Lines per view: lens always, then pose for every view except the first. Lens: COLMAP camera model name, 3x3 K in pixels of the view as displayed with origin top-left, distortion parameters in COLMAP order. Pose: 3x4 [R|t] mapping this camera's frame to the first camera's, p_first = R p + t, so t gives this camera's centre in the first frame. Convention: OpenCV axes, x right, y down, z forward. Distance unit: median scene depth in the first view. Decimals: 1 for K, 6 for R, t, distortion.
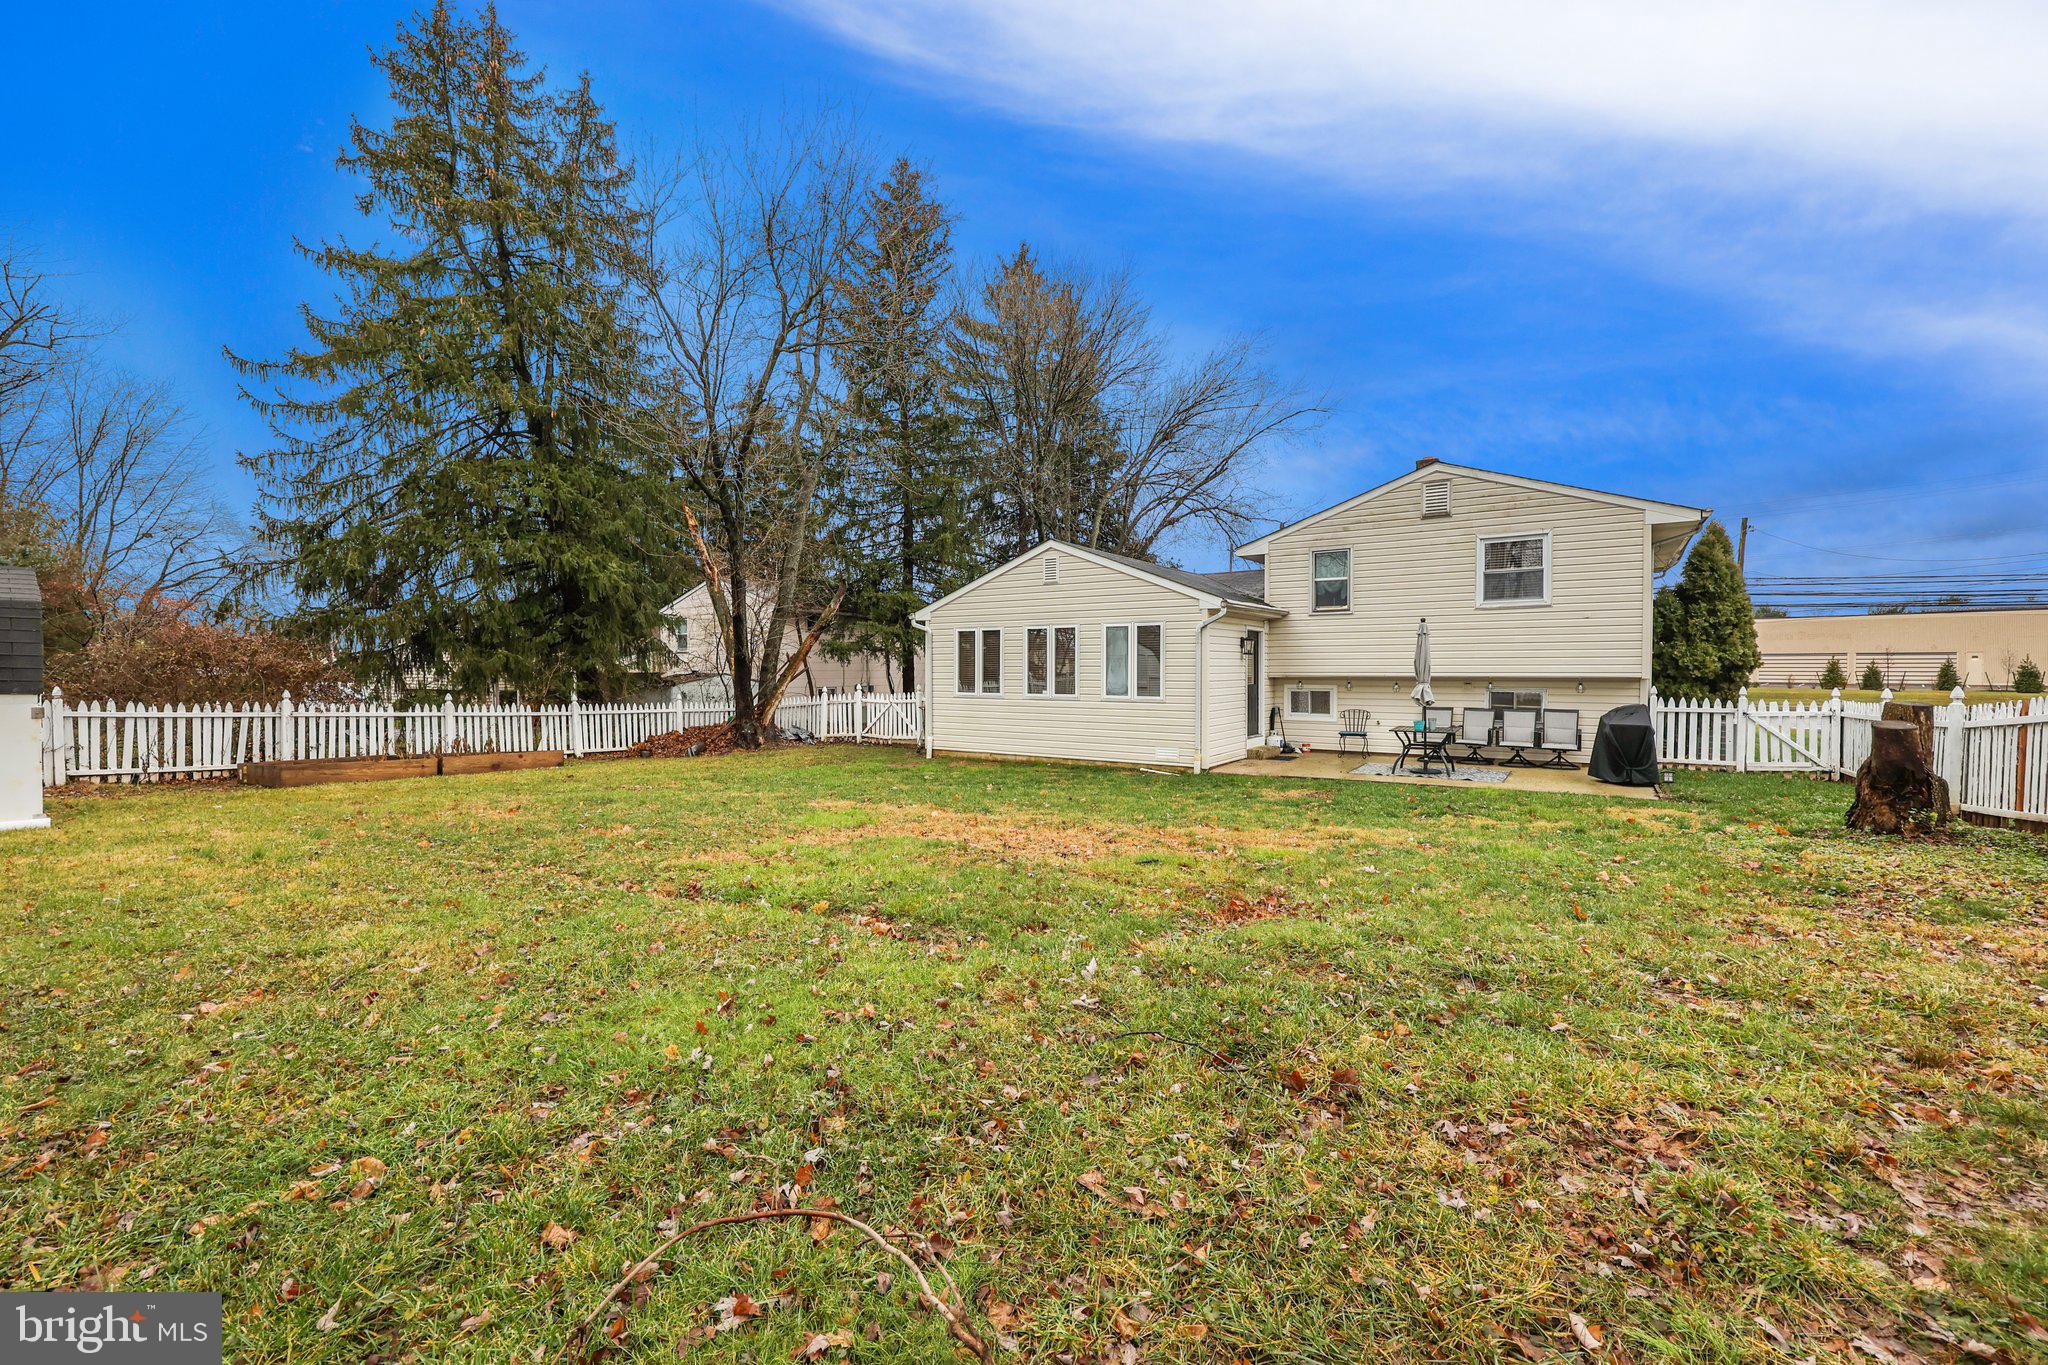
lens RADIAL K [[835.5, 0, 1021.0], [0, 835.5, 680.0], [0, 0, 1]] dist [-0.000837, 0.000236]
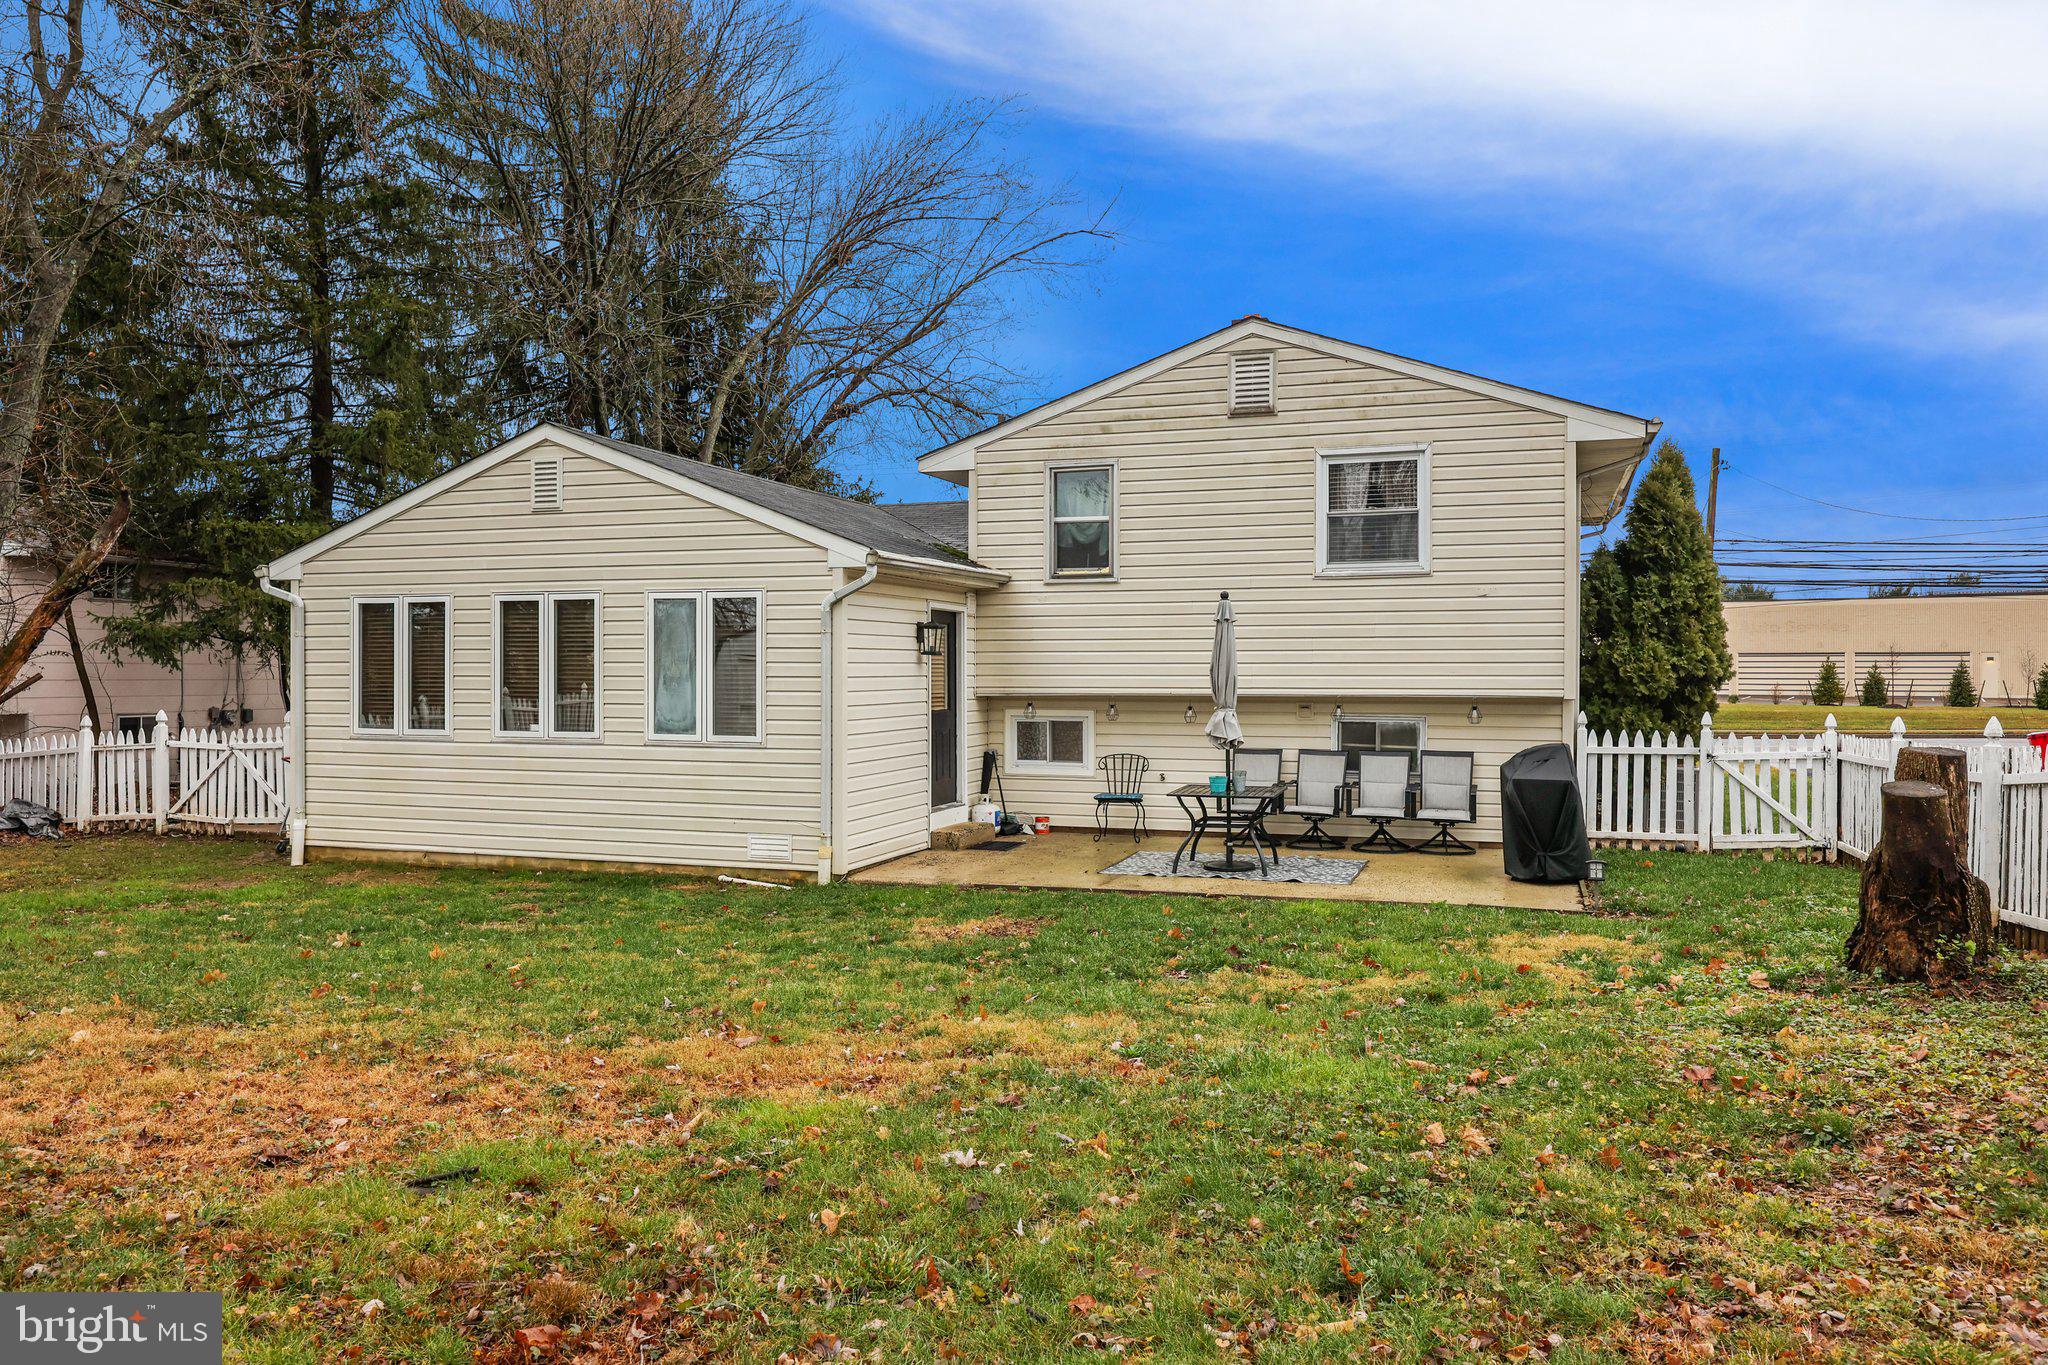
lens RADIAL K [[1445.8, 0, 1024.7], [0, 1445.8, 672.5], [0, 0, 1]] dist [0.001579, -0.001626]
pose [[0.965301, 0.001584, 0.261136, 0.086729], [0.001832, 0.999916, -0.012838, -0.006882], [-0.261134, 0.012871, 0.965217, 0.087949]]
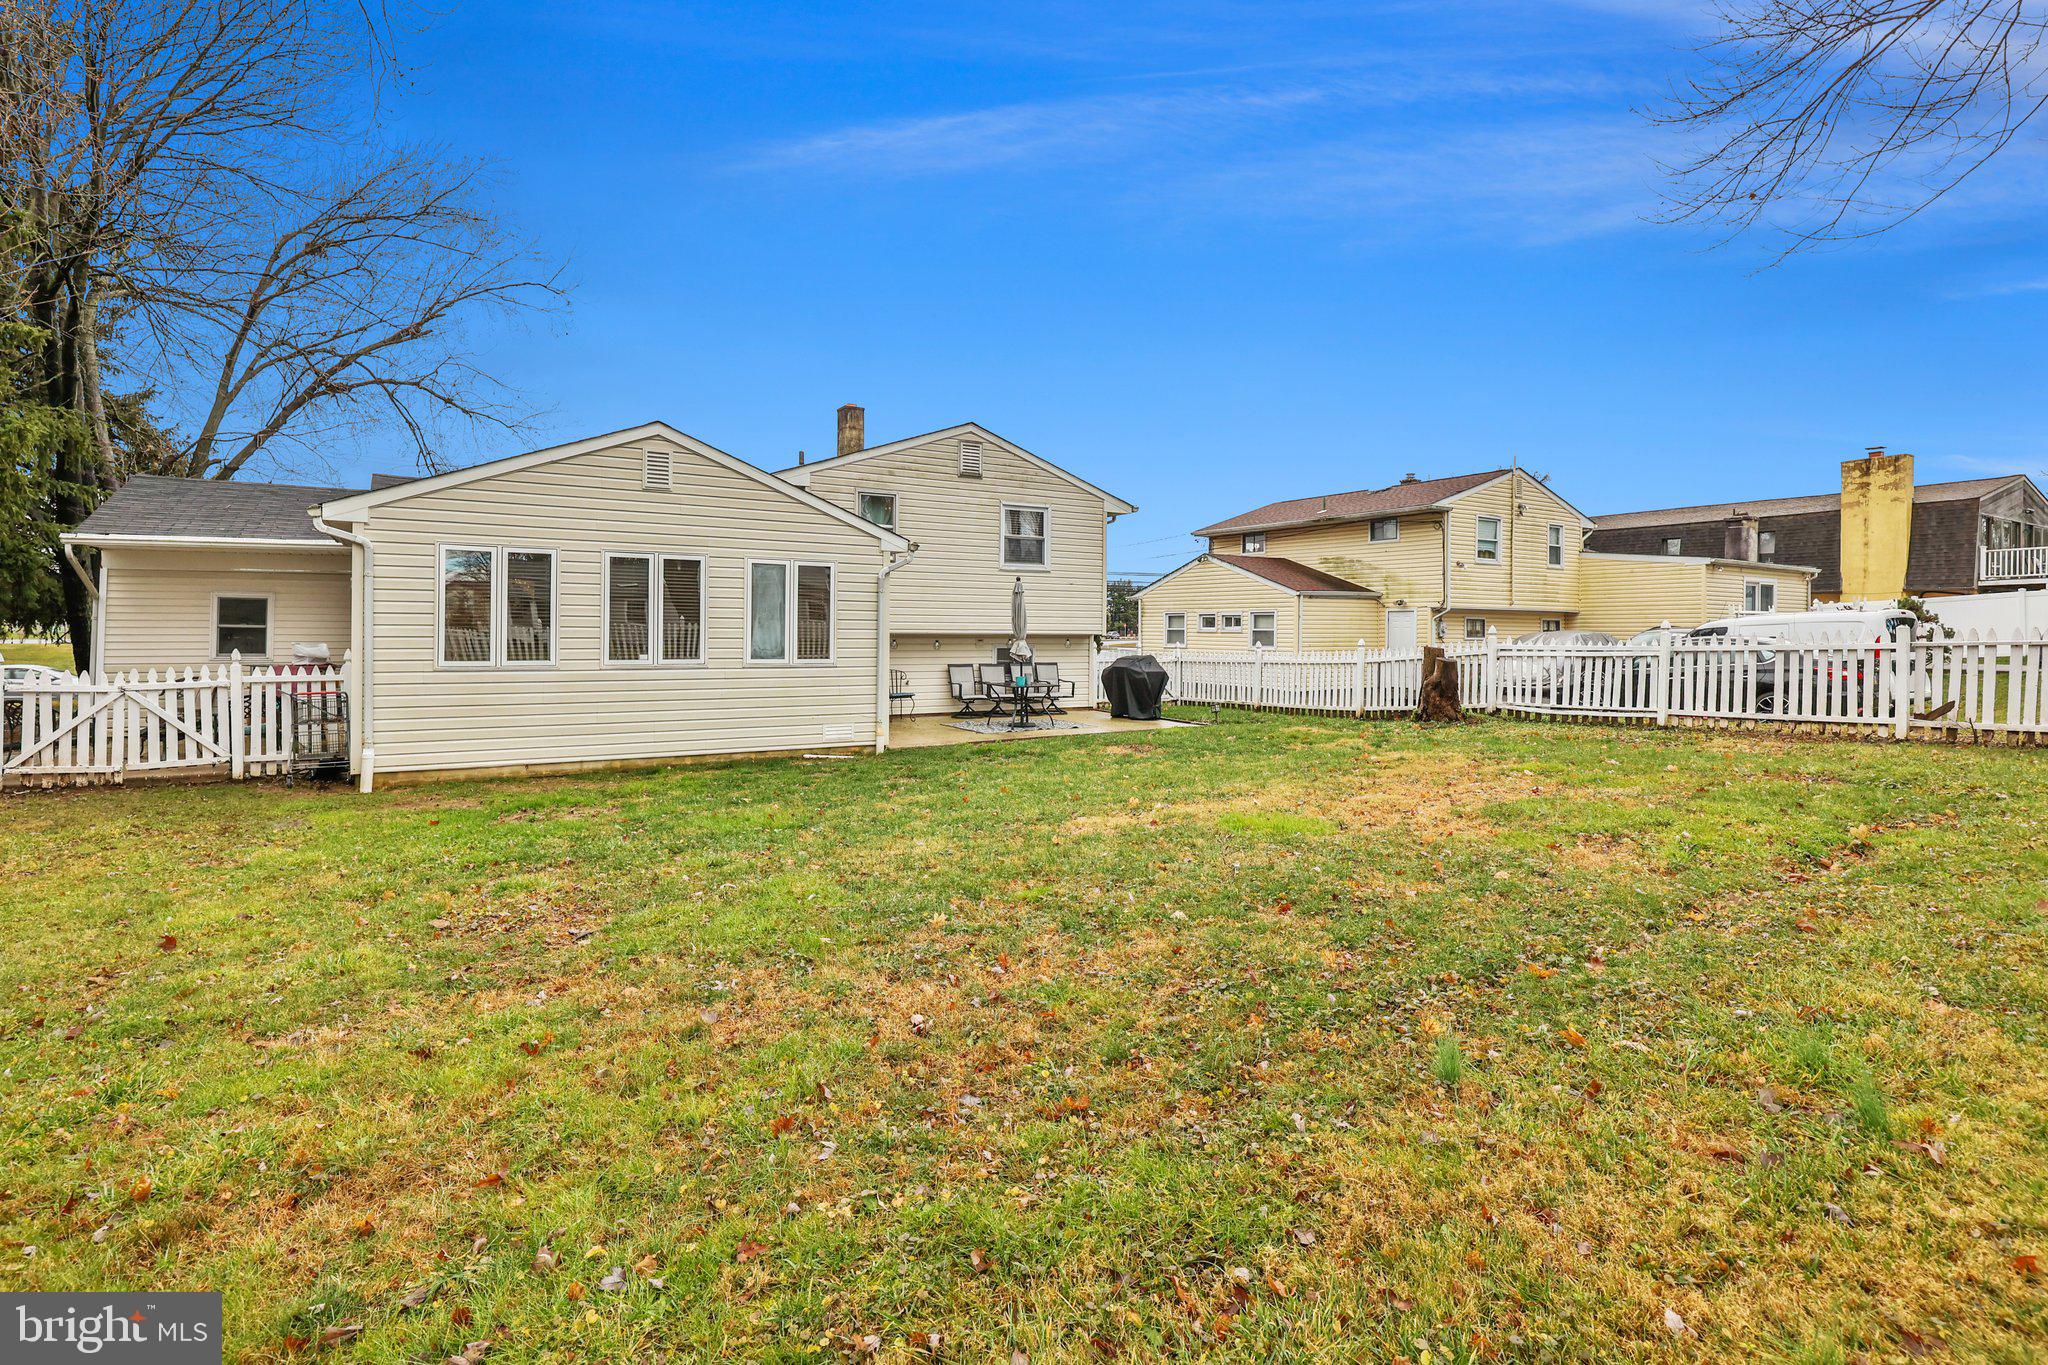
lens RADIAL K [[990.6, 0, 1022.7], [0, 990.6, 644.1], [0, 0, 1]] dist [0.004140, 0.000167]
pose [[0.418239, -0.007651, 0.908305, -0.549994], [0.003769, 0.999971, 0.006687, 0.000322], [-0.908329, 0.000627, 0.418256, 0.421191]]
